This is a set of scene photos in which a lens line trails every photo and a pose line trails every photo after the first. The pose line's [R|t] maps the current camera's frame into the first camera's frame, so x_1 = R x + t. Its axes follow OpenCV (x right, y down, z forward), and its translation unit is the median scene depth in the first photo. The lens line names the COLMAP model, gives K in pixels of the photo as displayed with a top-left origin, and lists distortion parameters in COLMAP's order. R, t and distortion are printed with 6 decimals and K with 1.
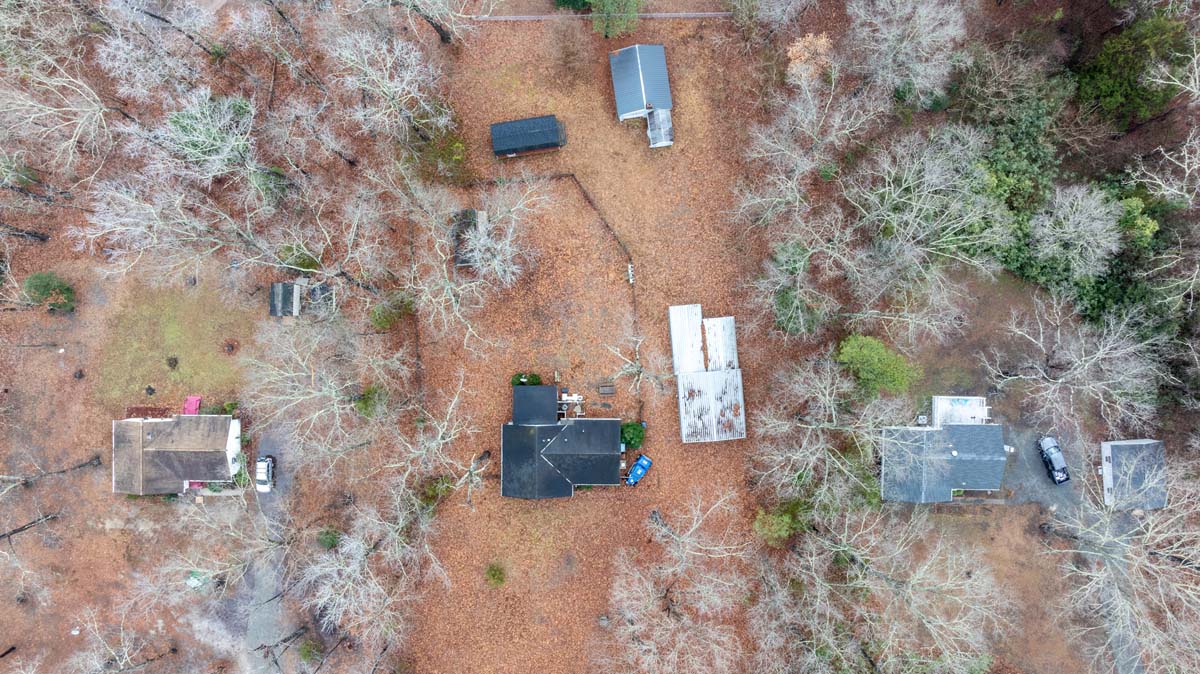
lens RADIAL K [[852.3, 0, 593.2], [0, 852.3, 336.4], [0, 0, 1]] dist [-0.034285, 0.020138]
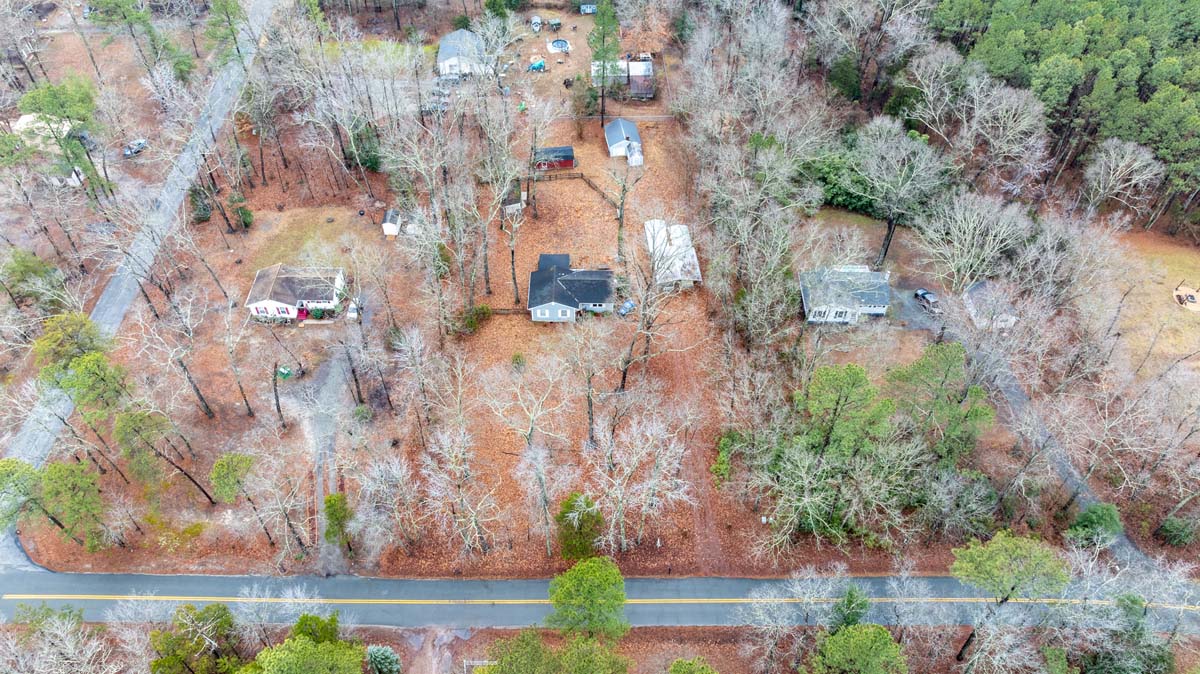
lens RADIAL K [[852.3, 0, 602.3], [0, 852.3, 339.7], [0, 0, 1]] dist [-0.034285, 0.020138]
pose [[0.999976, -0.006247, 0.002860, 0.008459], [0.006531, 0.735150, -0.677873, 1.131757], [0.002132, 0.677876, 0.735173, 0.024736]]
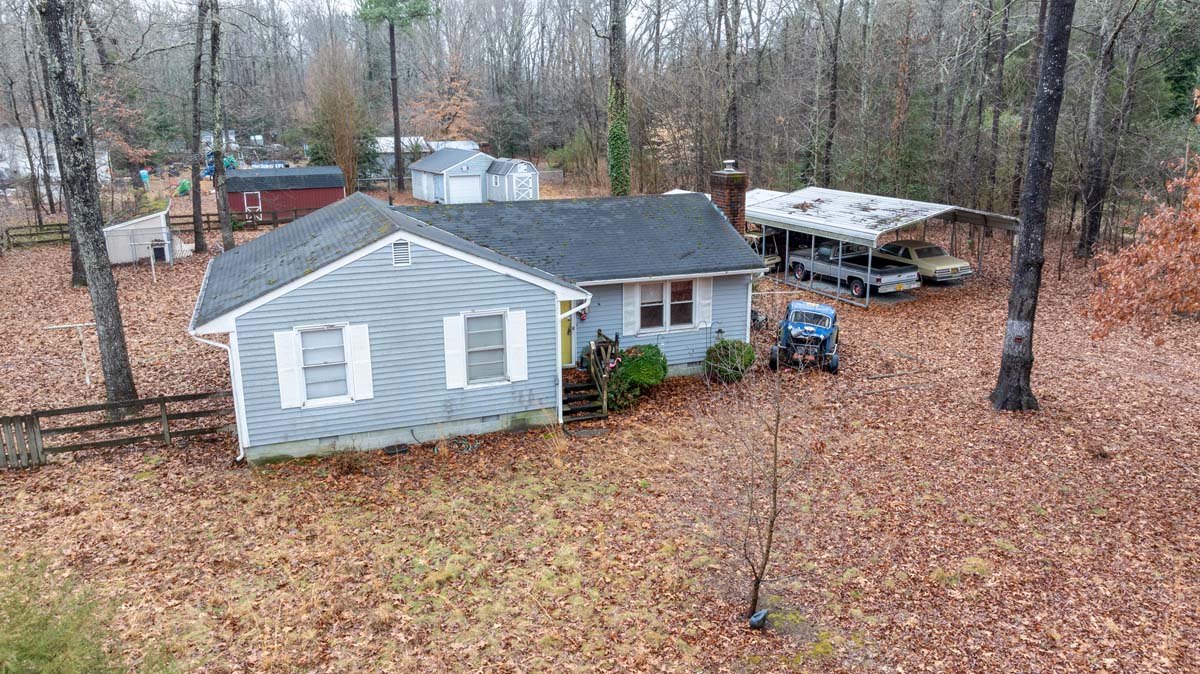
lens RADIAL K [[852.3, 0, 598.3], [0, 852.3, 342.1], [0, 0, 1]] dist [-0.034285, 0.020138]
pose [[0.926569, -0.109269, 0.359902, -0.091678], [0.374964, 0.193252, -0.906673, 0.360539], [0.029520, 0.975046, 0.220033, 0.949166]]
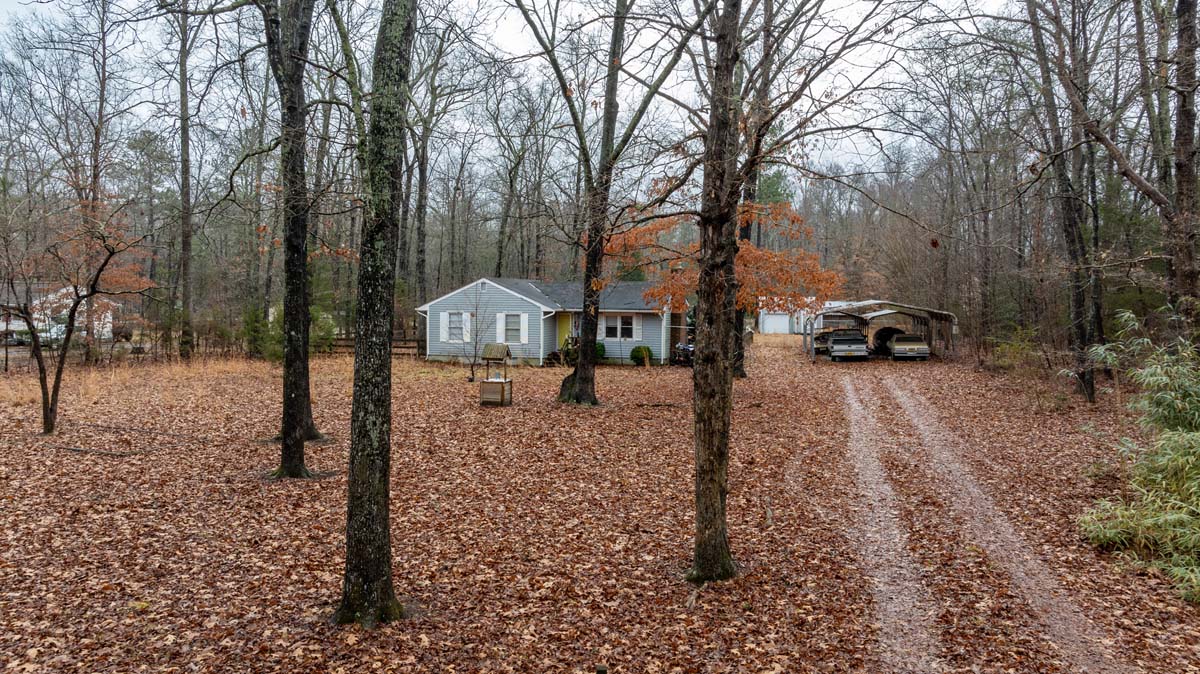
lens RADIAL K [[852.3, 0, 598.5], [0, 852.3, 336.9], [0, 0, 1]] dist [-0.034285, 0.020138]
pose [[0.954672, 0.012188, -0.297409, 0.129775], [-0.297094, -0.022491, -0.954583, 0.600910], [-0.018323, 0.999673, -0.017851, 1.002303]]
